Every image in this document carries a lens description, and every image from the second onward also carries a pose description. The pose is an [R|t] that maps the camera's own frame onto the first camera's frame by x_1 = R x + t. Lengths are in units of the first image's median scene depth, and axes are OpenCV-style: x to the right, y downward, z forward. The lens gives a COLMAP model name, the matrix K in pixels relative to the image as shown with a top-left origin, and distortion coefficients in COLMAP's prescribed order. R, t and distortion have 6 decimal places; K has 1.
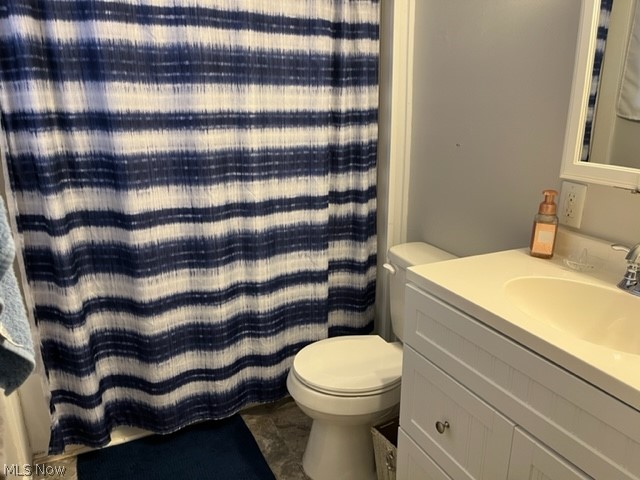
lens RADIAL K [[474.2, 0, 320.0], [0, 474.2, 240.0], [0, 0, 1]] dist [0.090824, -0.135441]
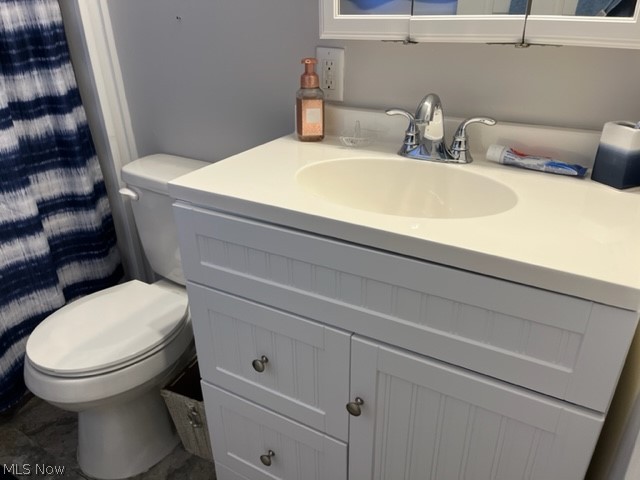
lens RADIAL K [[474.2, 0, 320.0], [0, 474.2, 240.0], [0, 0, 1]] dist [0.090824, -0.135441]
pose [[0.825298, -0.261770, 0.500360, -0.006987], [0.173770, 0.960797, 0.216038, 0.016349], [-0.537297, -0.091348, 0.838432, 0.160285]]
